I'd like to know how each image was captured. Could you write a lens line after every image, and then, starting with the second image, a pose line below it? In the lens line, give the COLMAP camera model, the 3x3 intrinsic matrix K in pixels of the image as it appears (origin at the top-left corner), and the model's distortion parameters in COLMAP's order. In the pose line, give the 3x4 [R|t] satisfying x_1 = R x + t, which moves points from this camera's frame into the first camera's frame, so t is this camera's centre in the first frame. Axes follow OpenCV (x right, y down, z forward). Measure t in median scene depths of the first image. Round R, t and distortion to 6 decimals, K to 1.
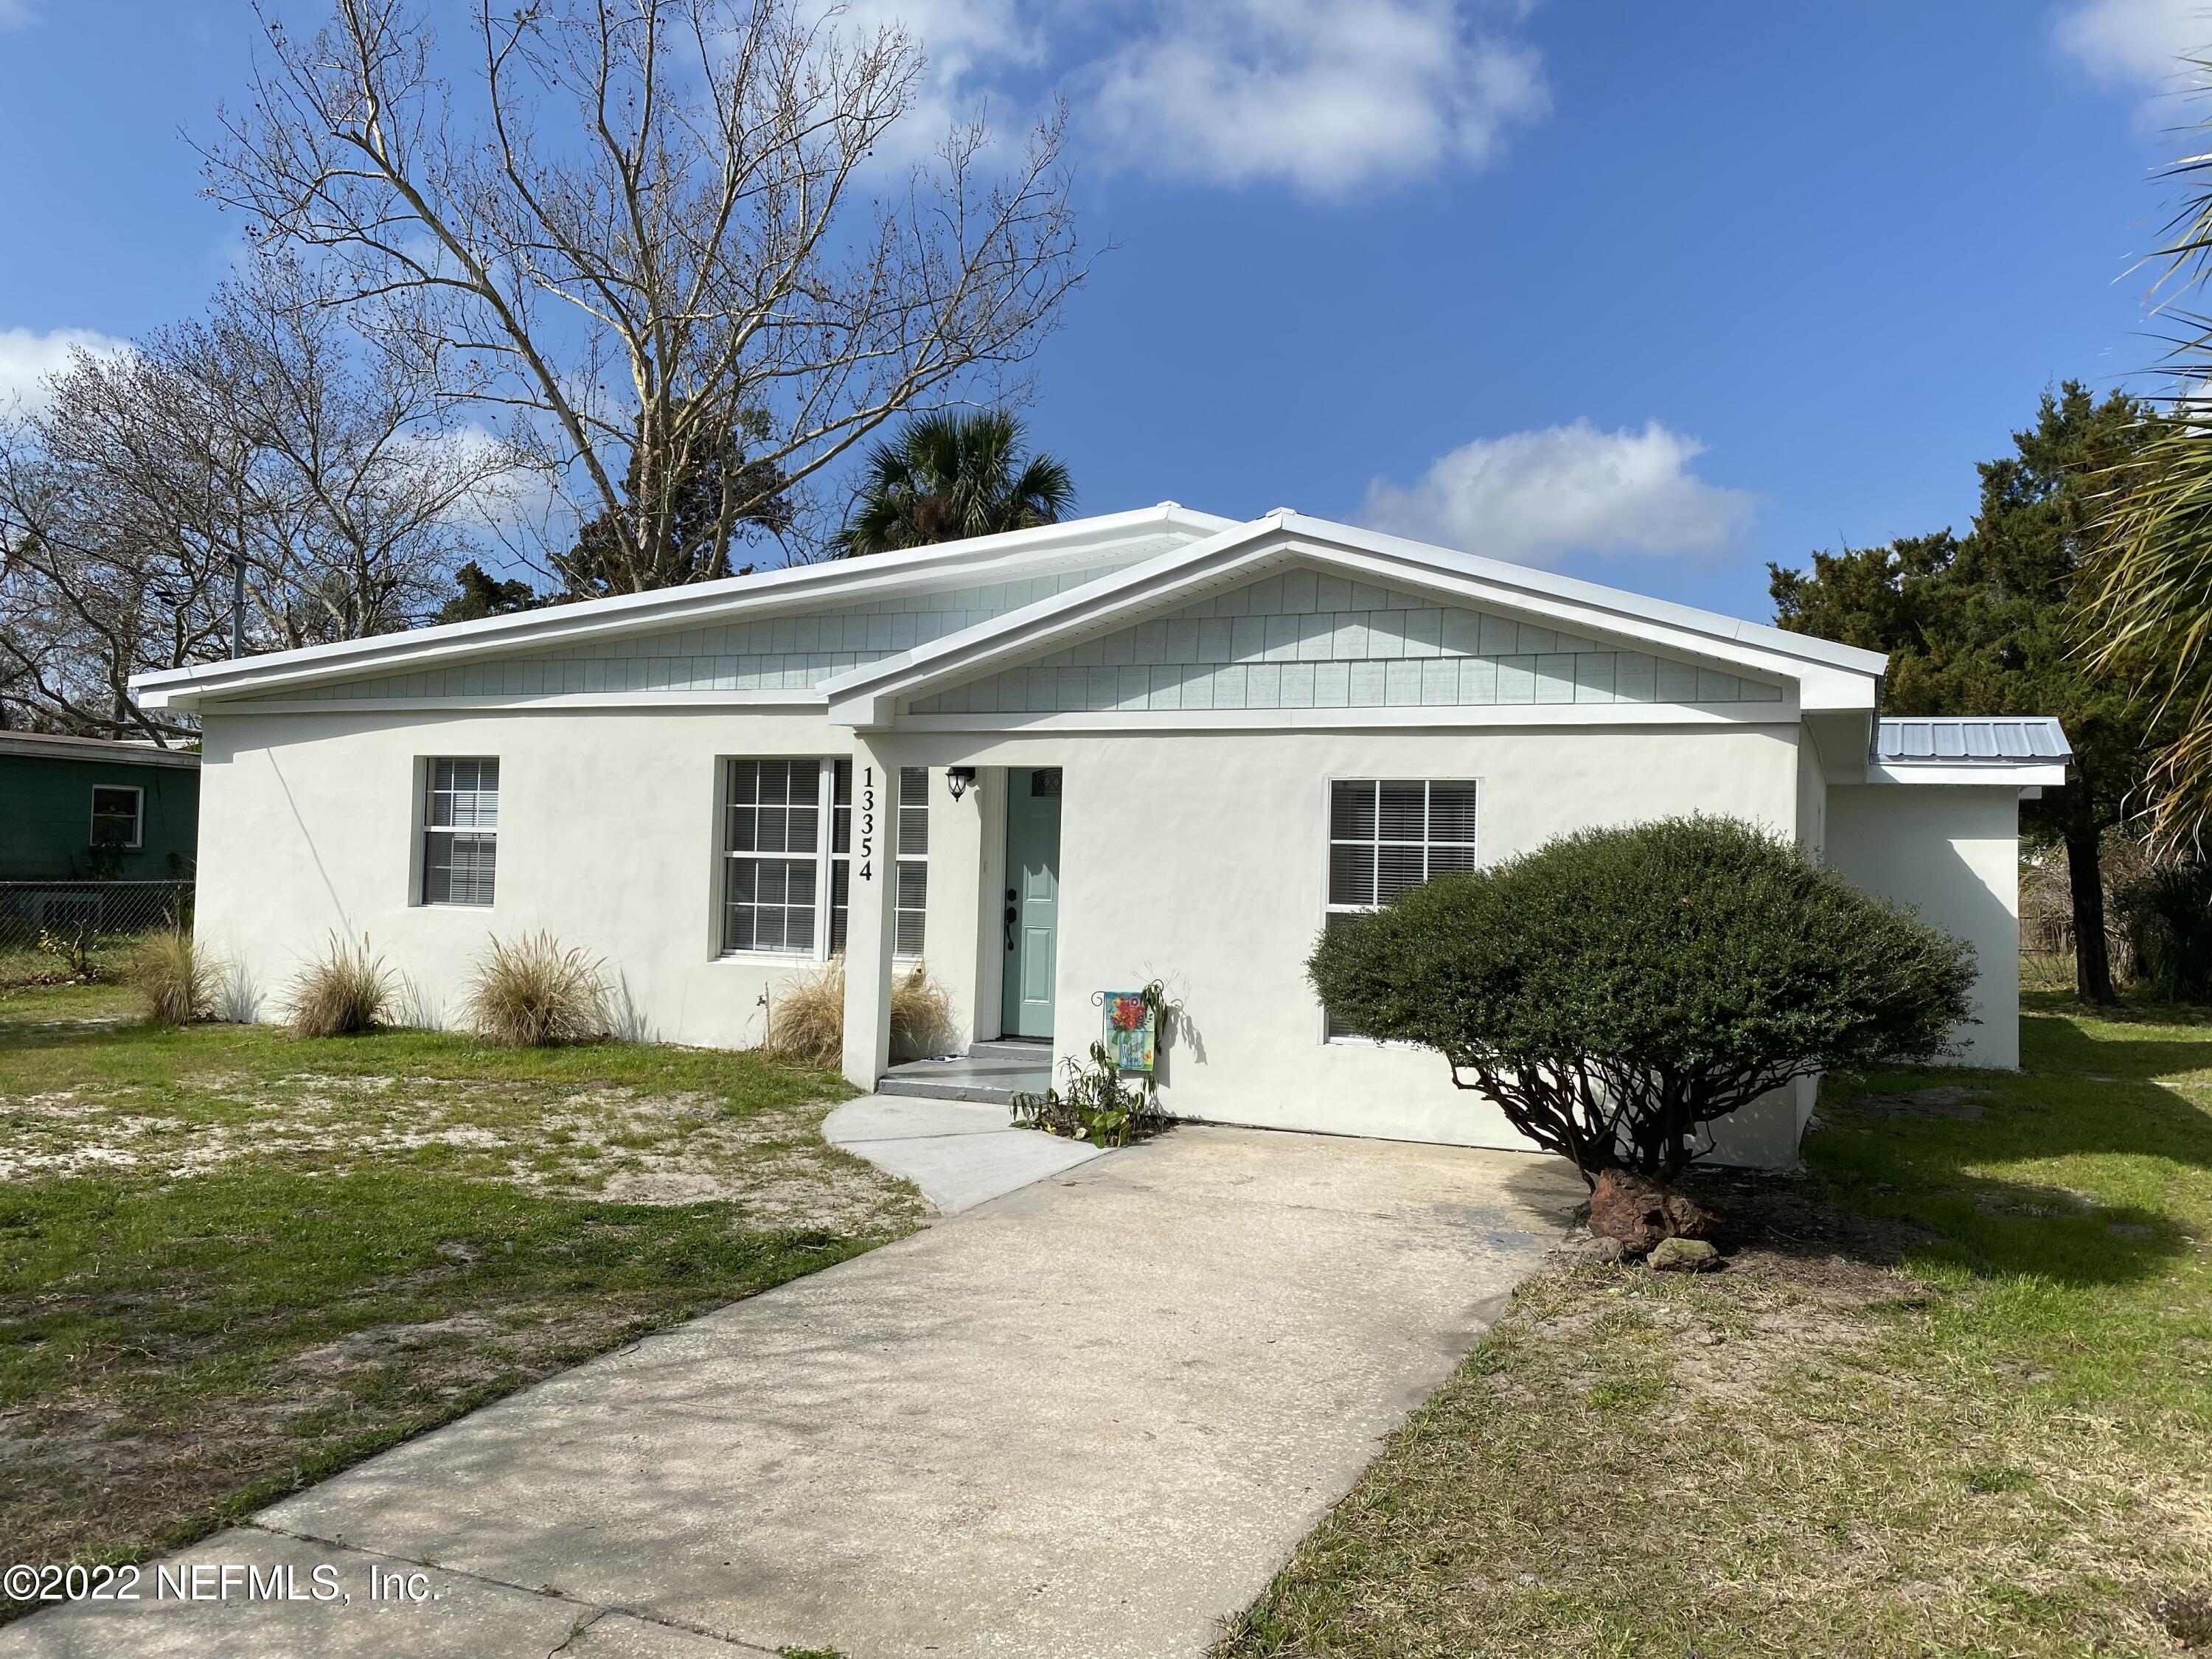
lens RADIAL K [[1669.4, 0, 1106.0], [0, 1669.4, 829.5], [0, 0, 1]] dist [0.084257, -0.161687]
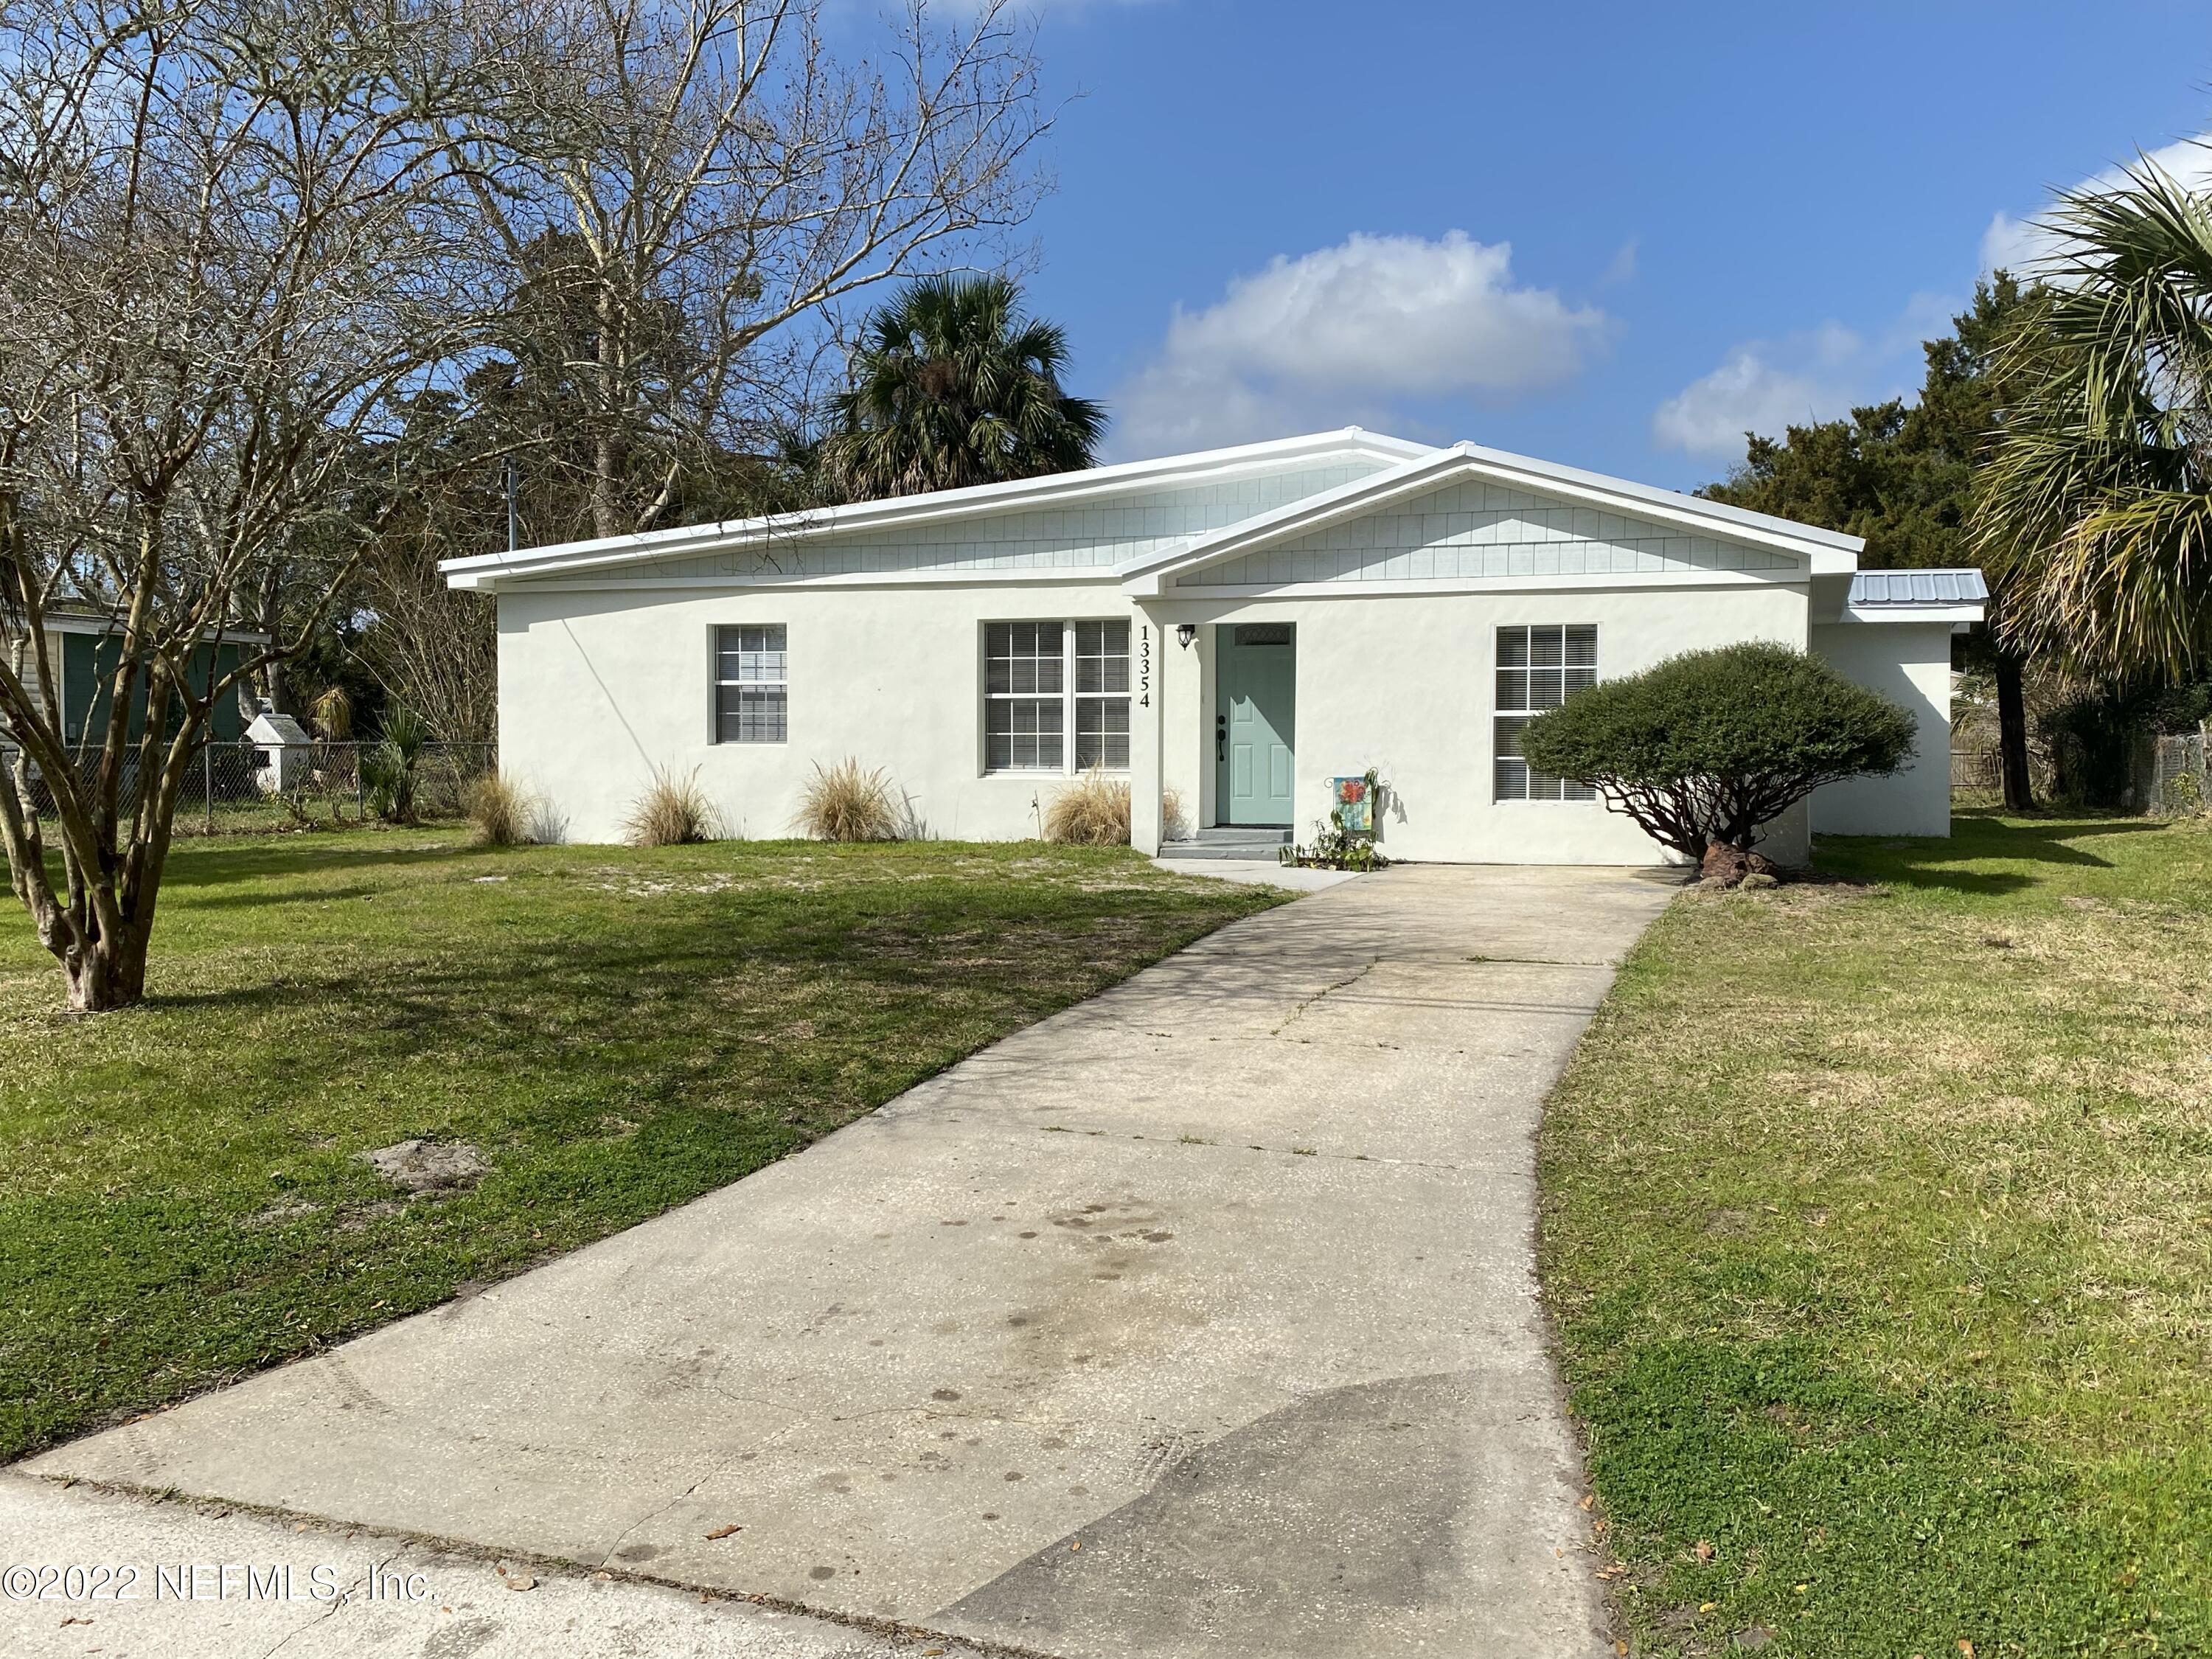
lens RADIAL K [[1955.4, 0, 1106.0], [0, 1955.4, 829.5], [0, 0, 1]] dist [0.164871, -0.448053]
pose [[0.996095, -0.027626, 0.083852, -0.269662], [0.022193, 0.997636, 0.065039, 0.021550], [-0.085451, -0.062924, 0.994353, -0.532181]]
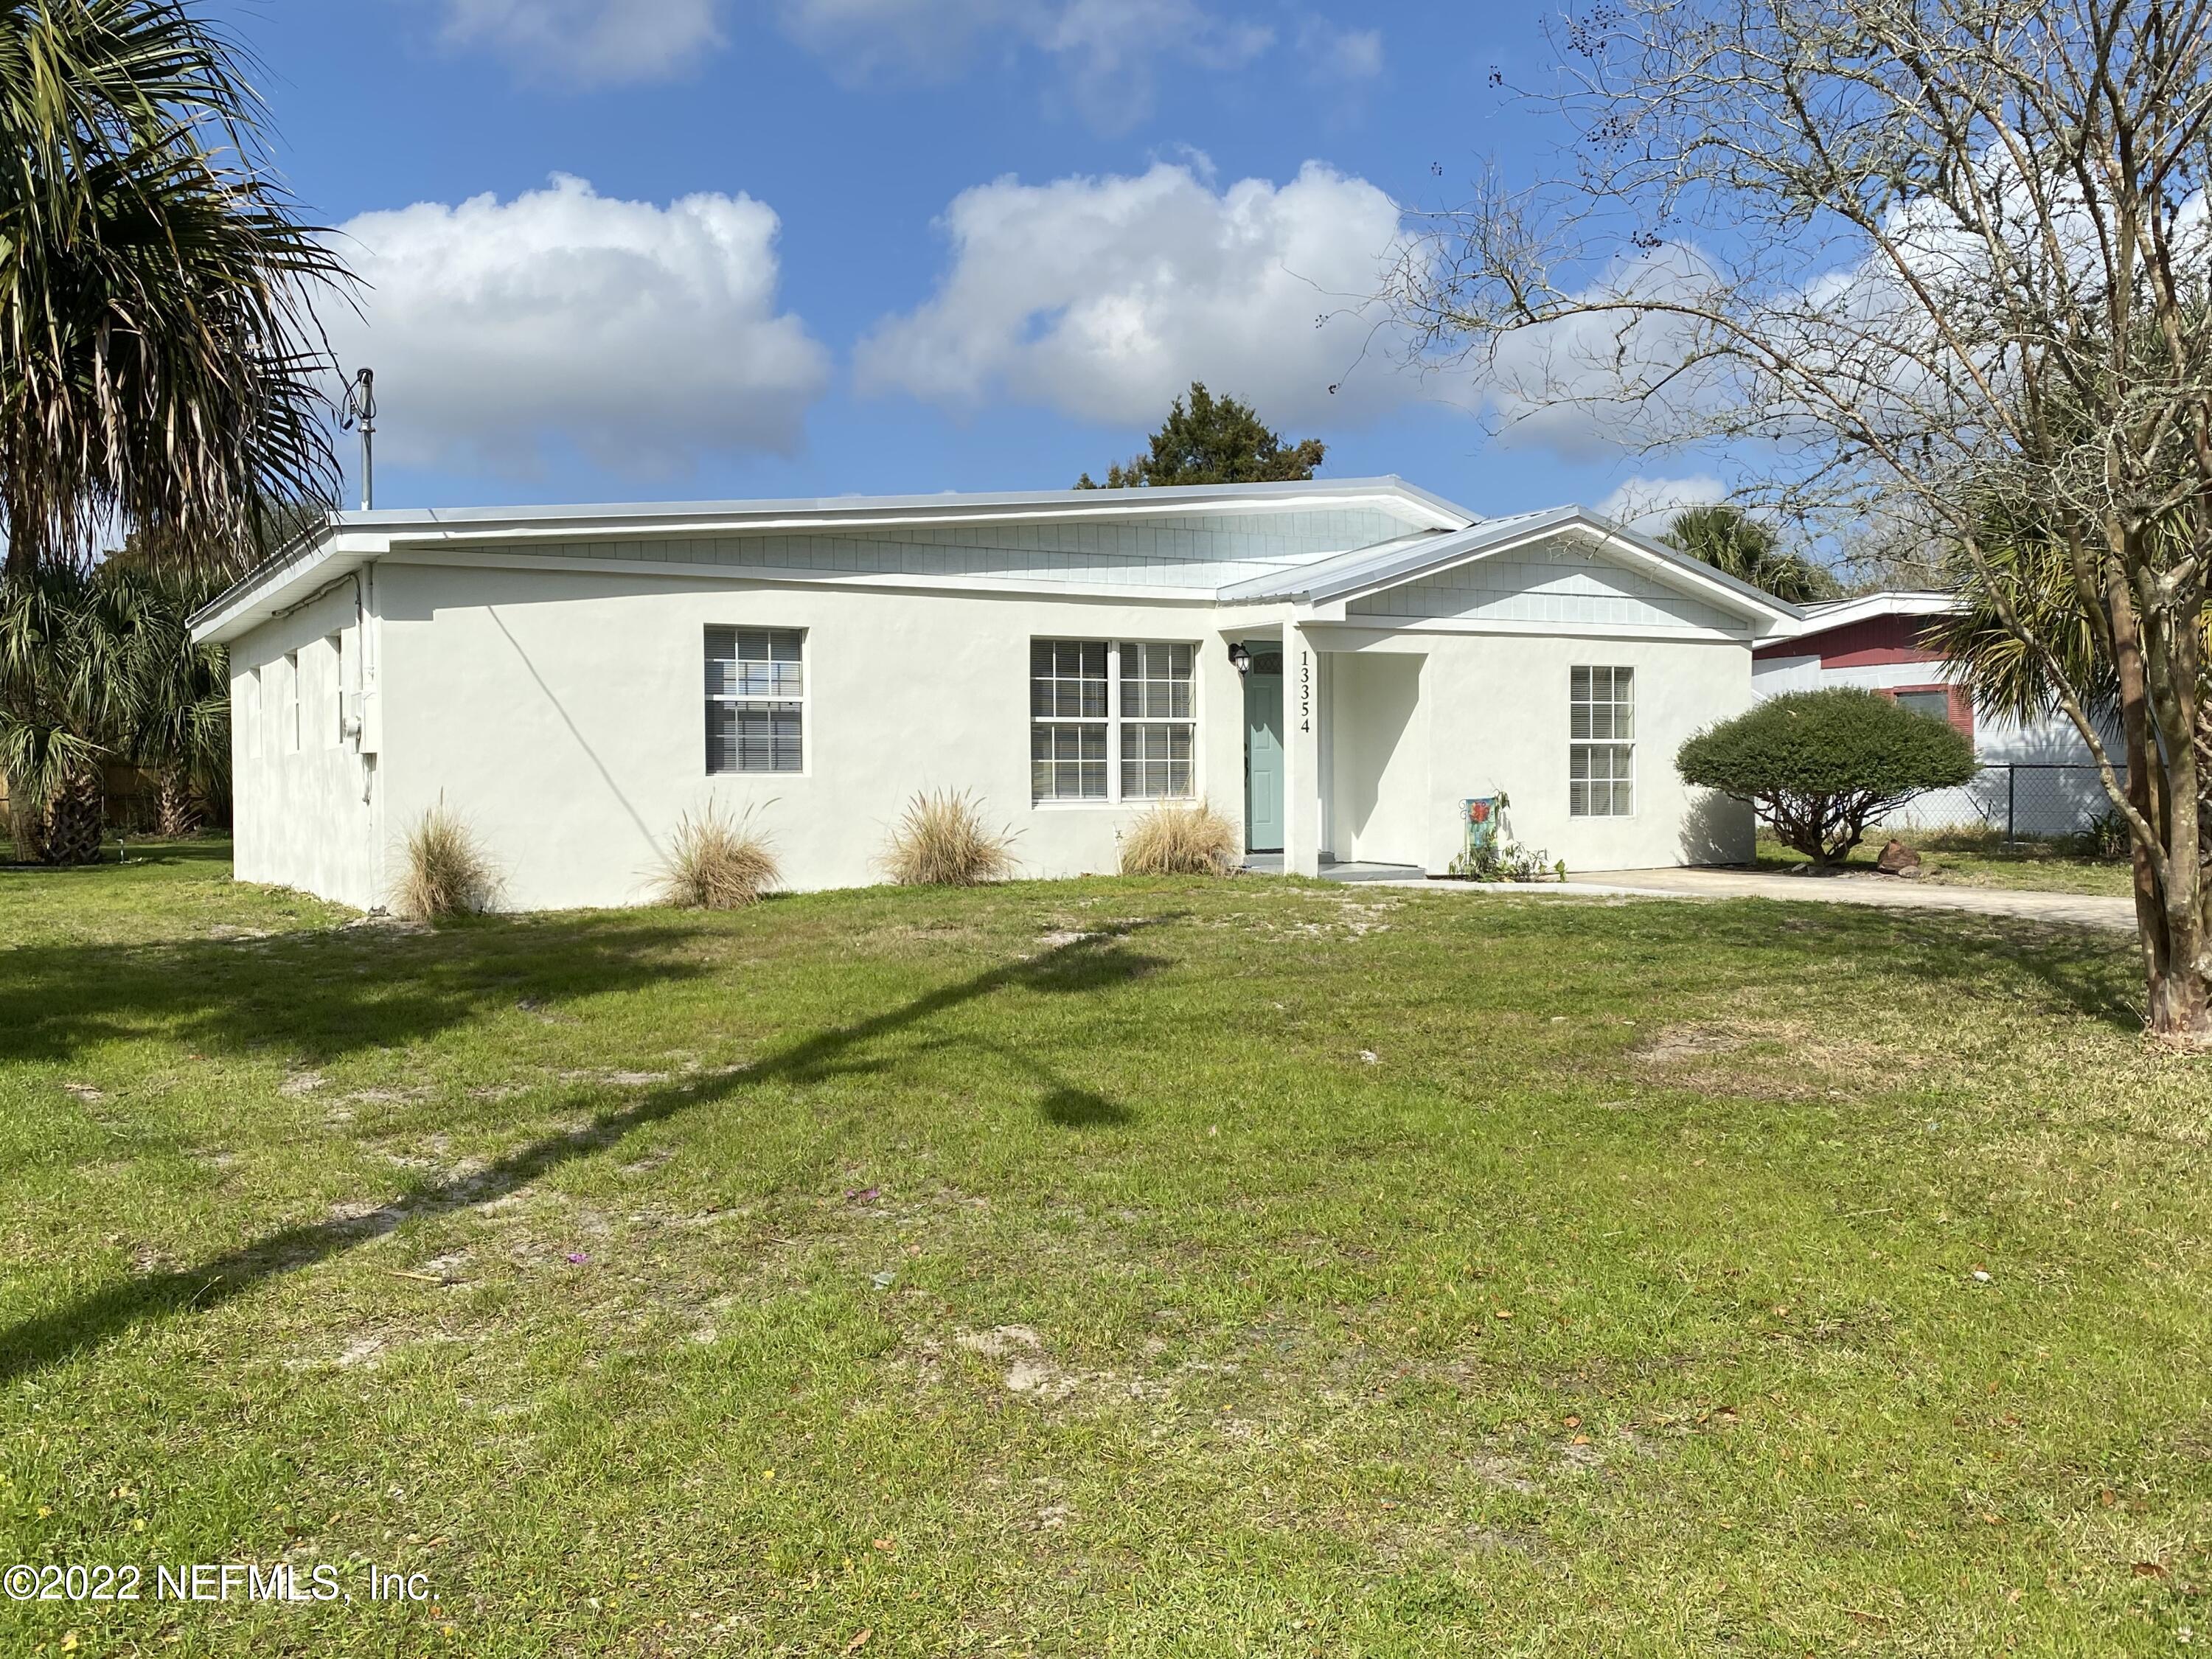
lens RADIAL K [[1955.4, 0, 1106.0], [0, 1955.4, 829.5], [0, 0, 1]] dist [0.164871, -0.448053]
pose [[0.608242, -0.048230, 0.792285, -1.318328], [0.008245, 0.998482, 0.054452, 0.017801], [-0.793709, -0.026587, 0.607716, 0.119009]]
